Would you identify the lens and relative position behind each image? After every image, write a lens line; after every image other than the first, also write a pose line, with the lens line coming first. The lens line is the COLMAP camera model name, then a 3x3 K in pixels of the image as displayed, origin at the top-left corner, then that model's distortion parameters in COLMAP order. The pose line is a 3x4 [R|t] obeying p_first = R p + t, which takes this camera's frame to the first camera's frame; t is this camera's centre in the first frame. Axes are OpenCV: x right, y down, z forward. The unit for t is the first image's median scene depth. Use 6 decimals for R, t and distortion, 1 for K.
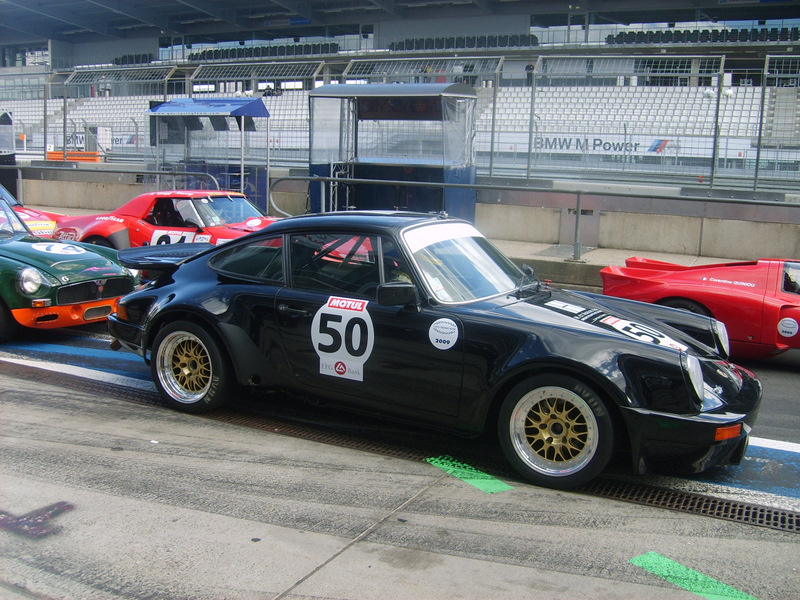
lens RADIAL K [[834.4, 0, 400.0], [0, 834.4, 300.0], [0, 0, 1]] dist [-0.163721, 0.142267]
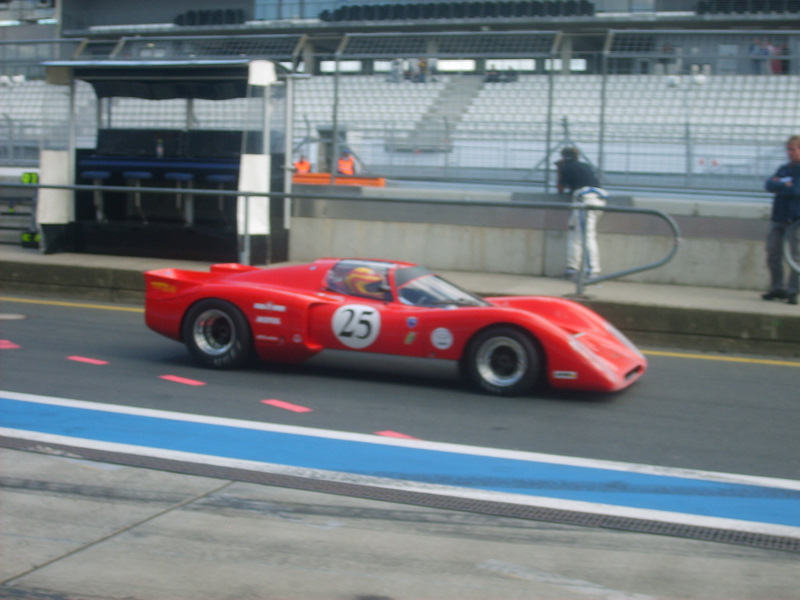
lens RADIAL K [[1223.1, 0, 400.0], [0, 1223.1, 300.0], [0, 0, 1]] dist [-0.127323, 0.151545]
pose [[0.996152, -0.007669, 0.087304, -0.429363], [0.013405, 0.997775, -0.065303, -0.040068], [-0.086609, 0.066222, 0.994039, 0.164863]]
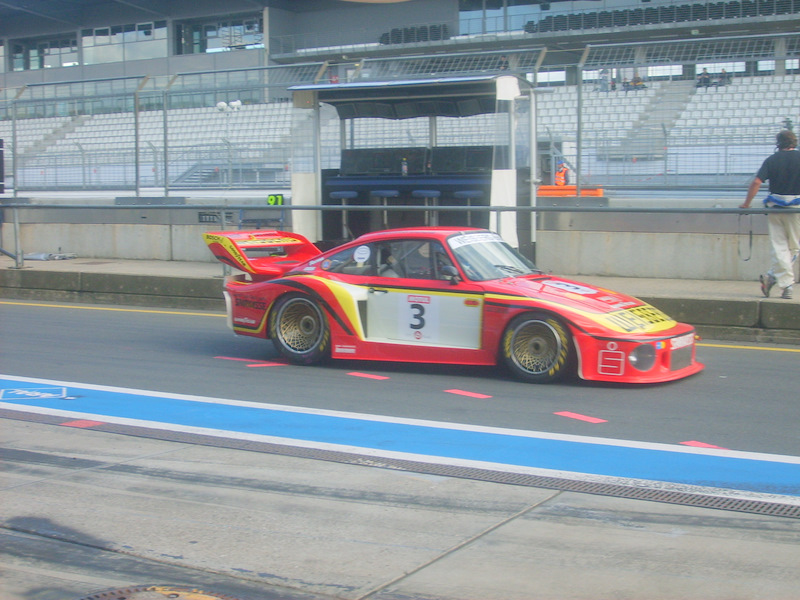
lens RADIAL K [[1230.9, 0, 400.0], [0, 1230.9, 300.0], [0, 0, 1]] dist [-0.125740, 0.161259]
pose [[0.996703, -0.030737, -0.075095, -0.443467], [0.024752, 0.996538, -0.079363, -0.040033], [0.077275, 0.077242, 0.994013, 0.161517]]
